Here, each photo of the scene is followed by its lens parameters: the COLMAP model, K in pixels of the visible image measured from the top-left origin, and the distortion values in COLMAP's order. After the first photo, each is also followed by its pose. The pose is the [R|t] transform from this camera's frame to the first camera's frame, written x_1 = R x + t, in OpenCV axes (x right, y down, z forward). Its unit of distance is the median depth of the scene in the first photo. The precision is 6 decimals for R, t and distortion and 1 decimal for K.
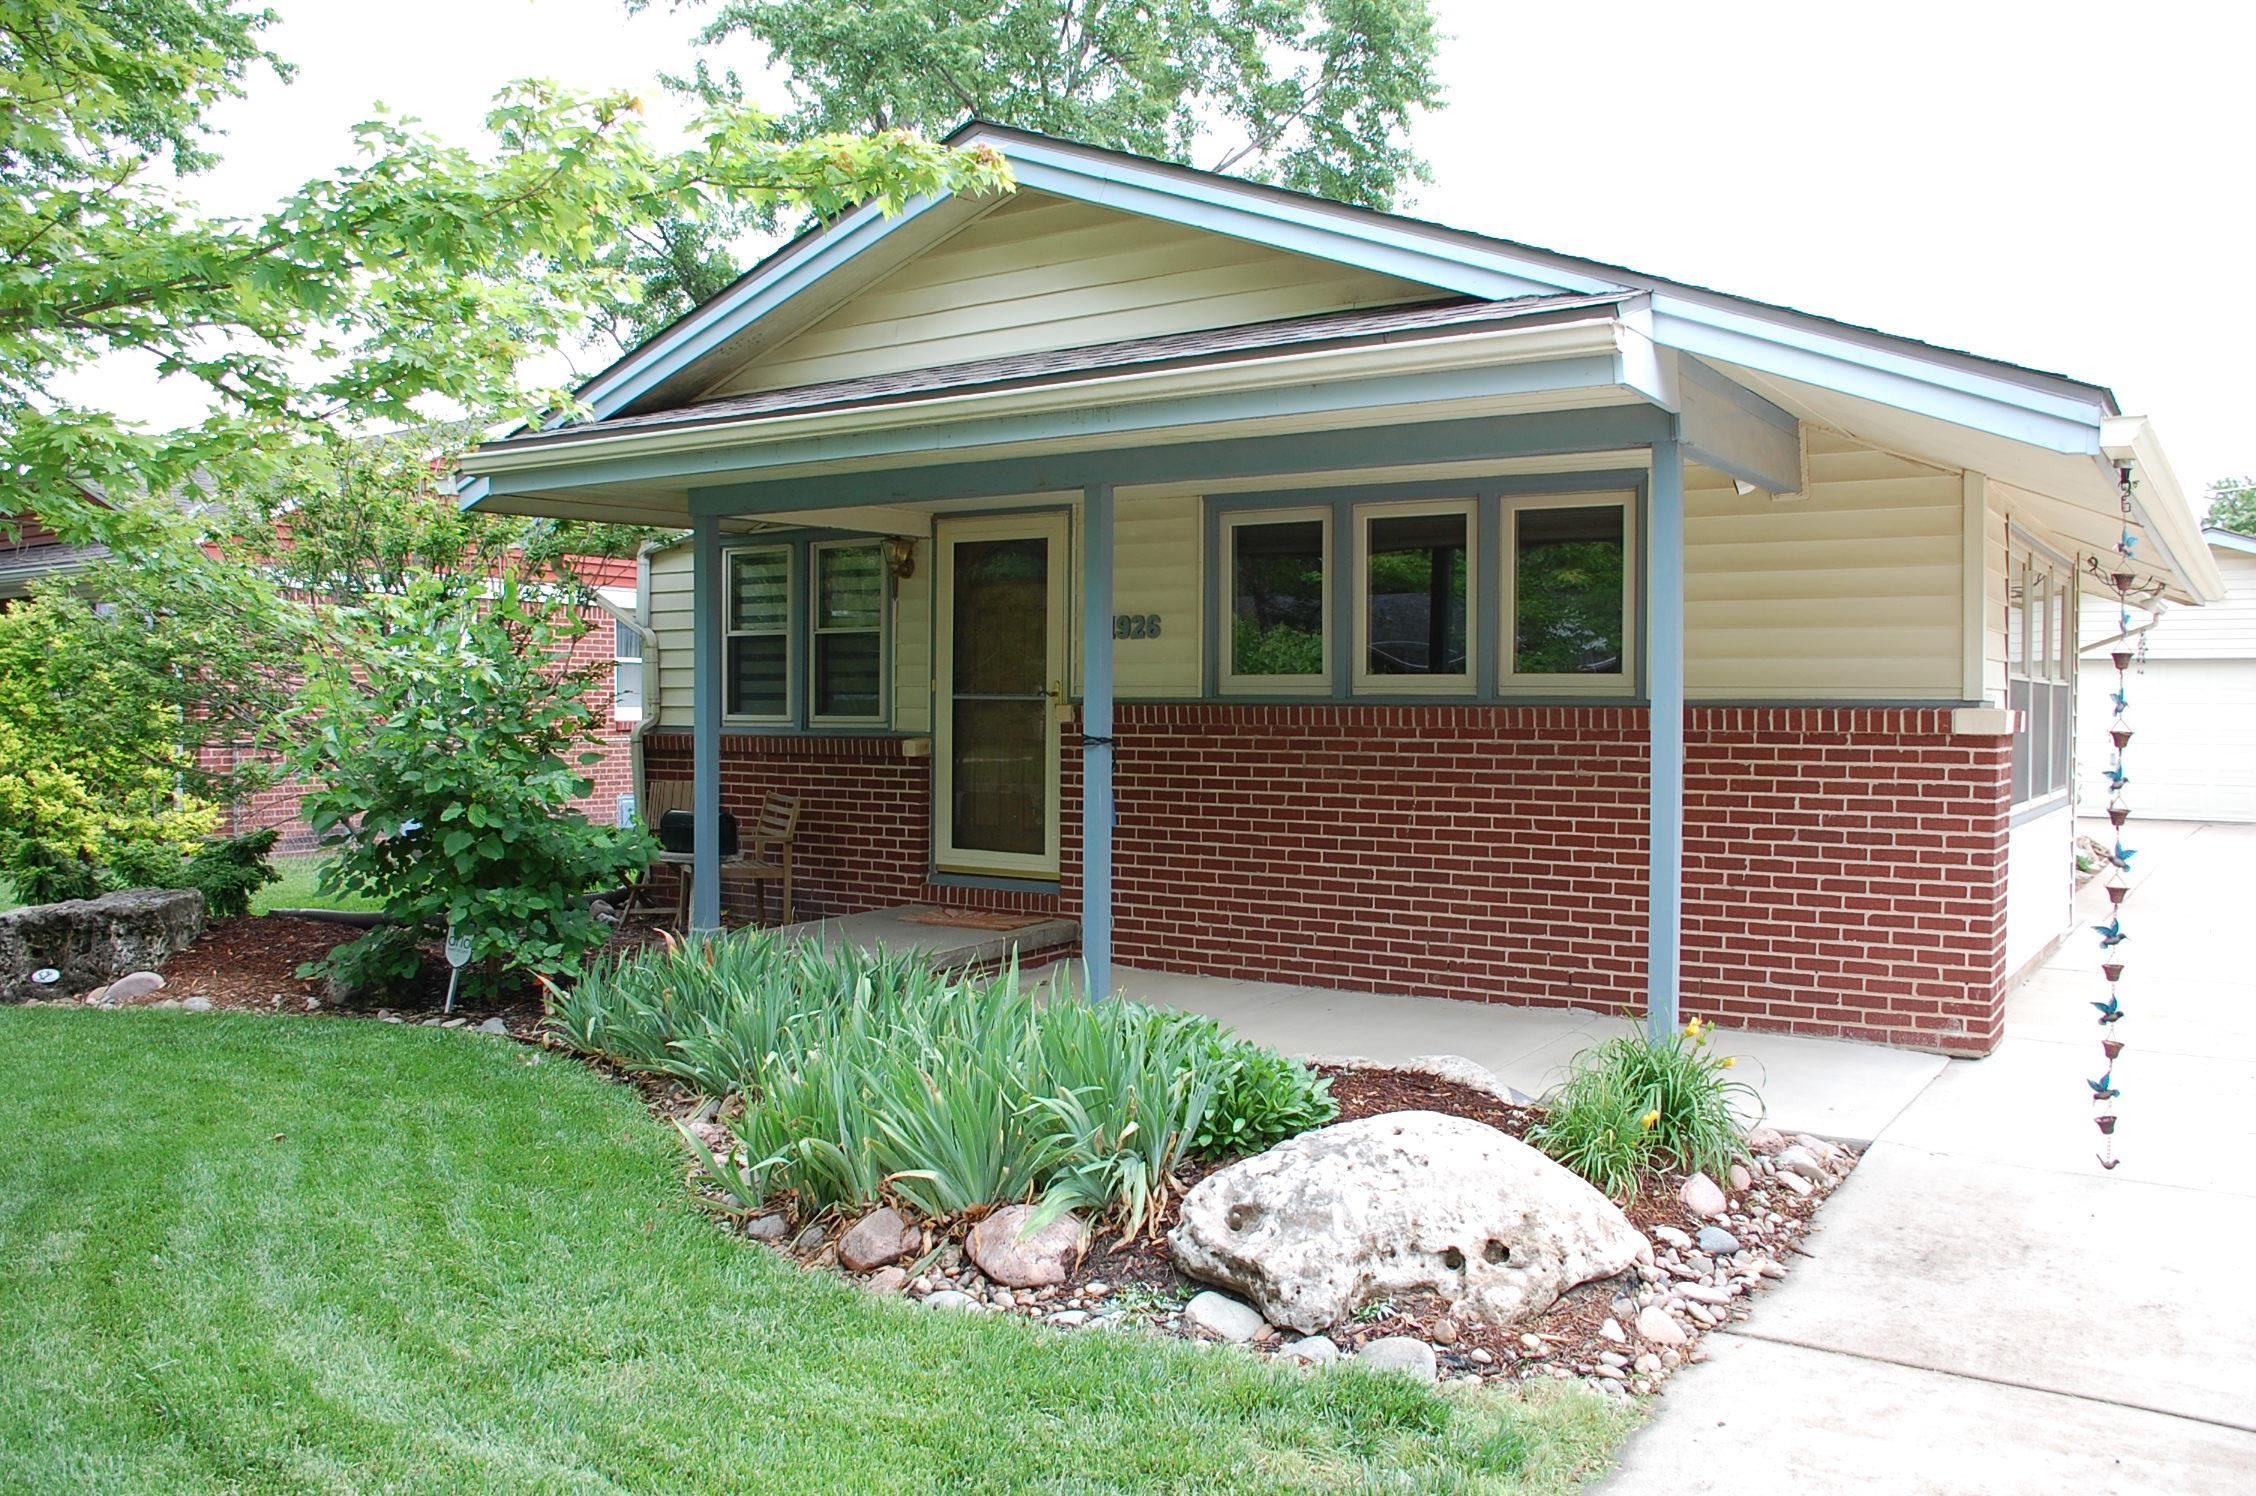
lens RADIAL K [[1774.2, 0, 1139.7], [0, 1774.2, 750.8], [0, 0, 1]] dist [-0.139470, 0.088204]
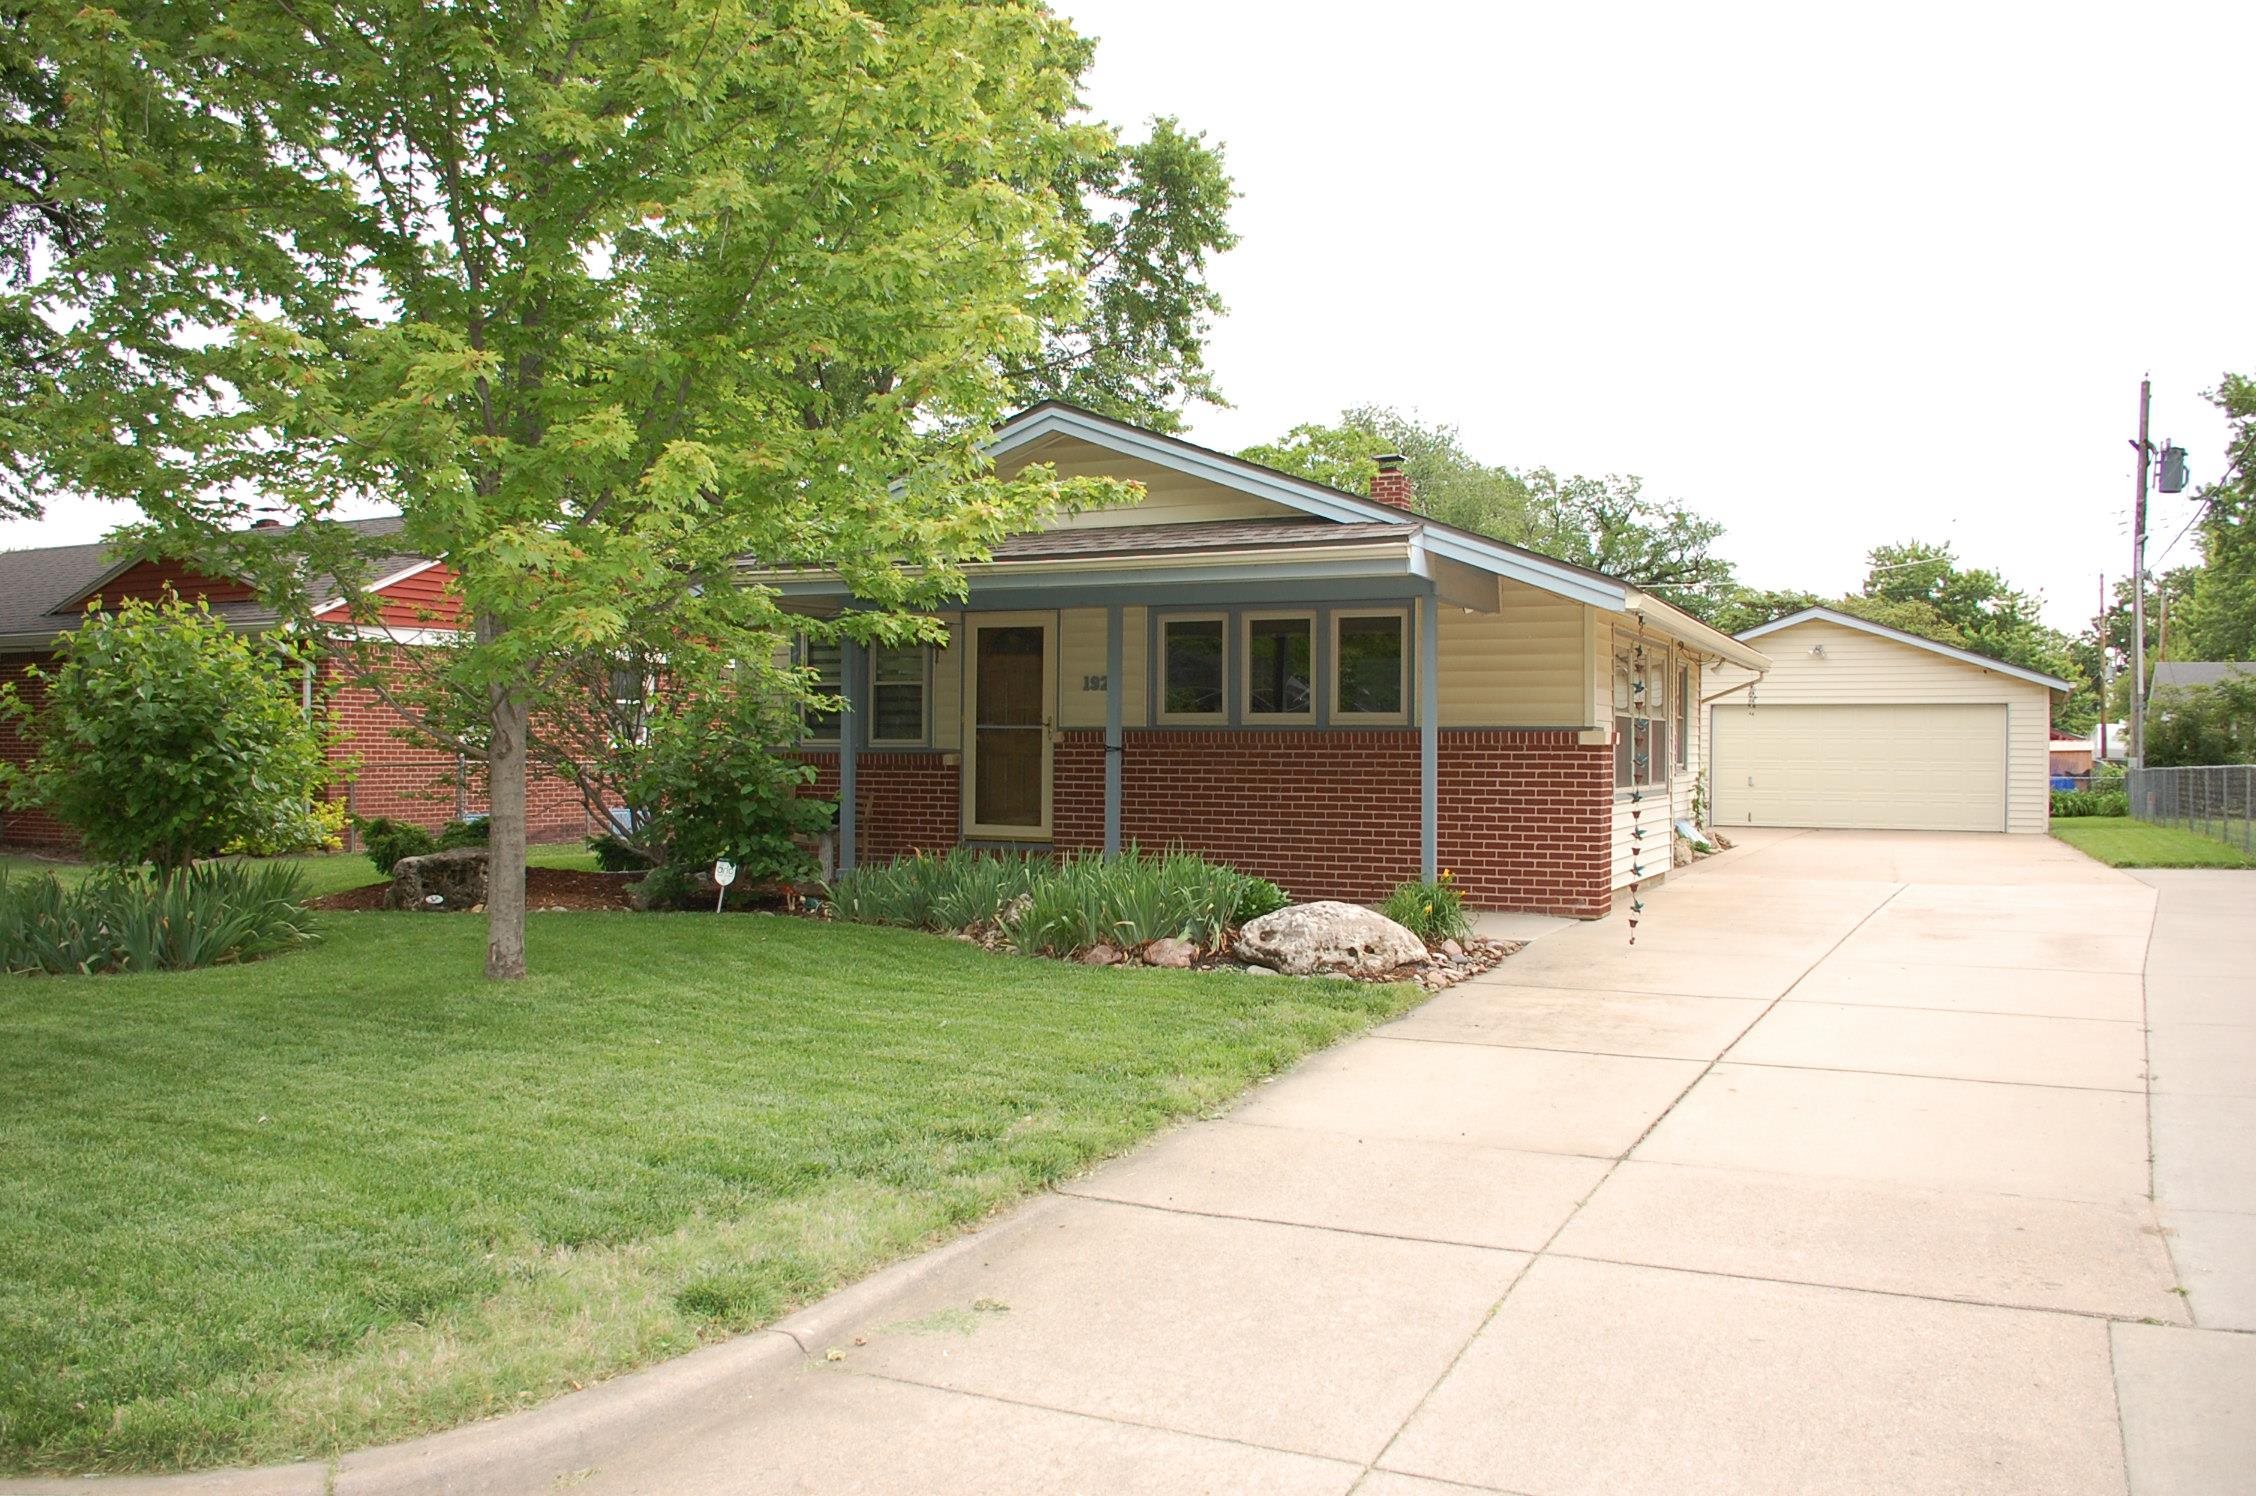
lens RADIAL K [[1774.2, 0, 1121.7], [0, 1774.2, 743.5], [0, 0, 1]] dist [-0.139470, 0.088204]
pose [[0.990832, 0.002055, 0.135086, -0.239213], [0.001843, 0.999586, -0.028727, 0.037011], [-0.135089, 0.028712, 0.990417, -0.708998]]
